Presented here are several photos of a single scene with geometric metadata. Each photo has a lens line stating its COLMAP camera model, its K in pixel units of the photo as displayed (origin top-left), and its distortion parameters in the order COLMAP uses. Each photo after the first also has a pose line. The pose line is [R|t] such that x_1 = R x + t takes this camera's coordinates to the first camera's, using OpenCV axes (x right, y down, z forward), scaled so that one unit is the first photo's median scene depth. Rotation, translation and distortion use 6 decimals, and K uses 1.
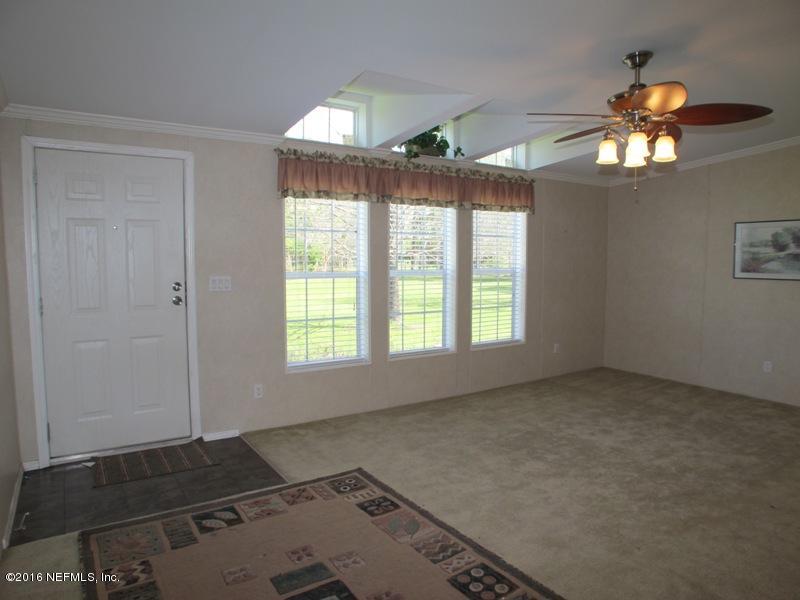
lens RADIAL K [[555.6, 0, 384.6], [0, 555.6, 294.6], [0, 0, 1]] dist [-0.113120, 0.079083]
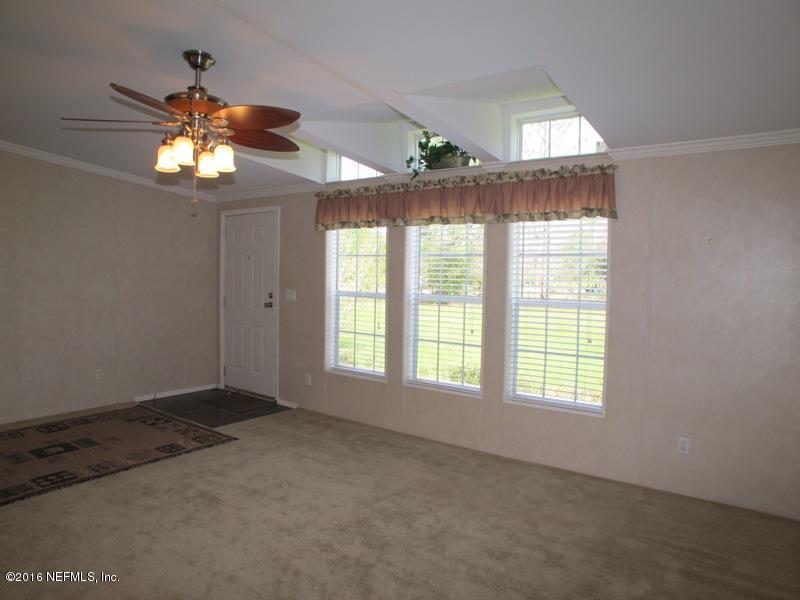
lens RADIAL K [[555.6, 0, 401.1], [0, 555.6, 295.3], [0, 0, 1]] dist [-0.113120, 0.079083]
pose [[0.316707, 0.038205, -0.947754, 1.003356], [-0.088107, 0.996053, 0.010710, -0.053831], [0.944422, 0.080112, 0.318823, 0.722823]]
